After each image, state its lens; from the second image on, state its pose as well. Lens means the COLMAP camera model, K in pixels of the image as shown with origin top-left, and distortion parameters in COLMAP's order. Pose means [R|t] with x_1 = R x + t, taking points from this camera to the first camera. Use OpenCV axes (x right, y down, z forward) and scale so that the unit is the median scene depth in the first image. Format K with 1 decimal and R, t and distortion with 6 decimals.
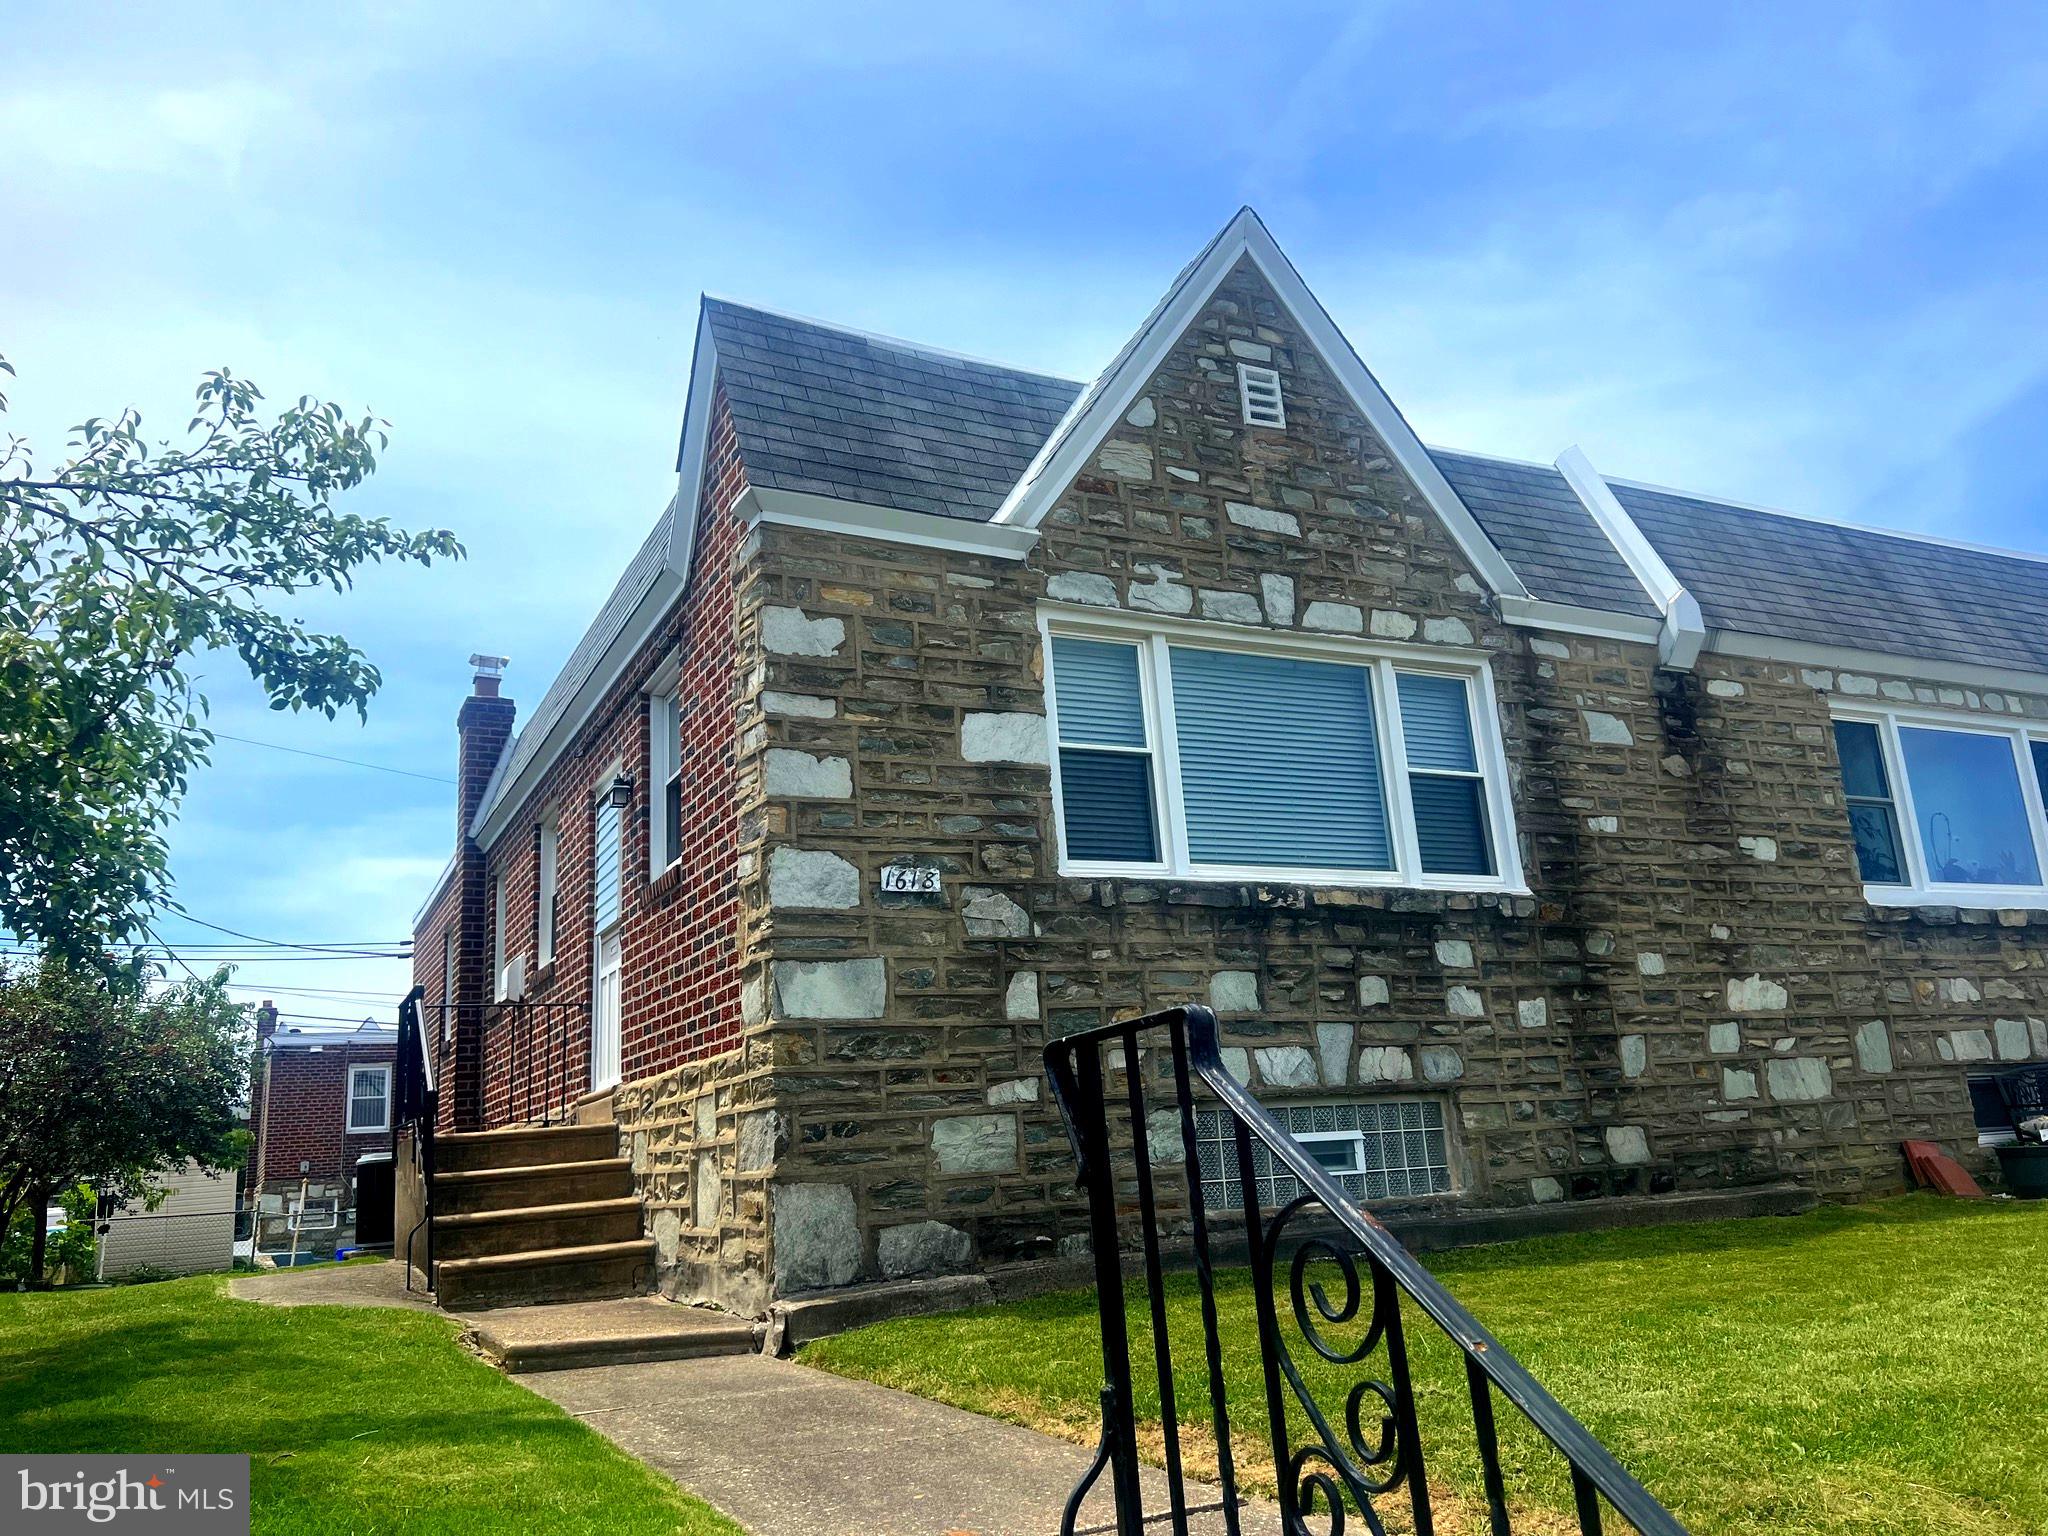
lens RADIAL K [[1549.9, 0, 1016.7], [0, 1549.9, 751.5], [0, 0, 1]] dist [0.040611, -0.029731]
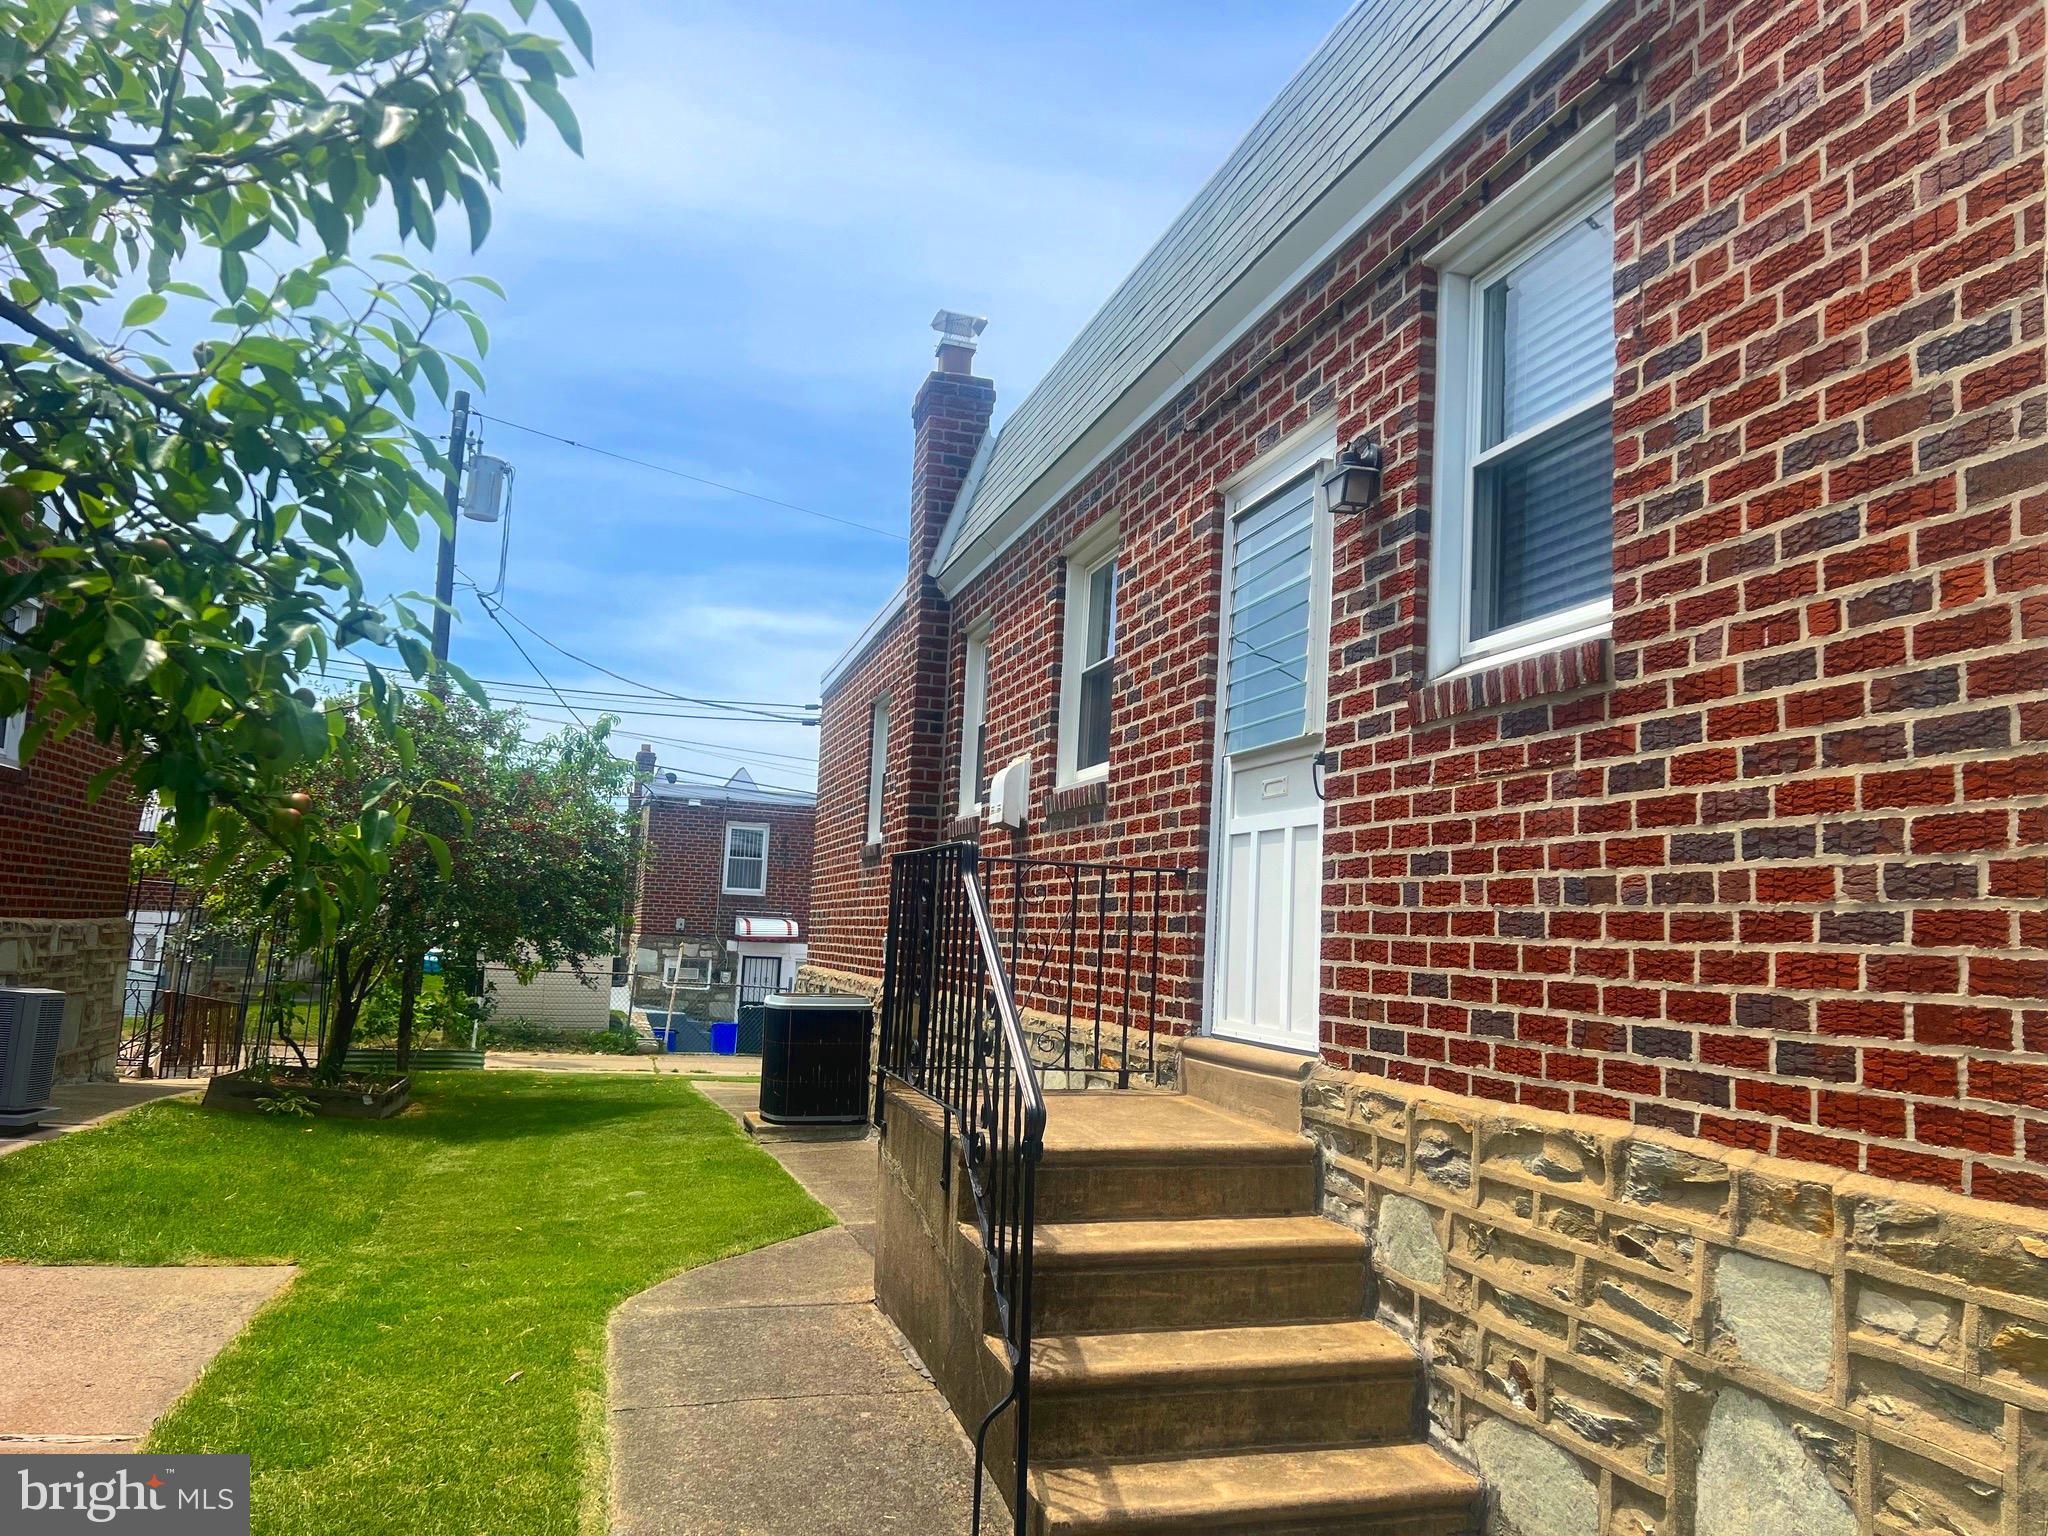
lens RADIAL K [[1549.9, 0, 1039.1], [0, 1549.9, 776.7], [0, 0, 1]] dist [0.040611, -0.029731]
pose [[0.977940, 0.089271, -0.188849, -0.166219], [-0.058963, 0.985286, 0.160421, 0.029857], [0.200391, -0.145747, 0.968814, 0.327356]]
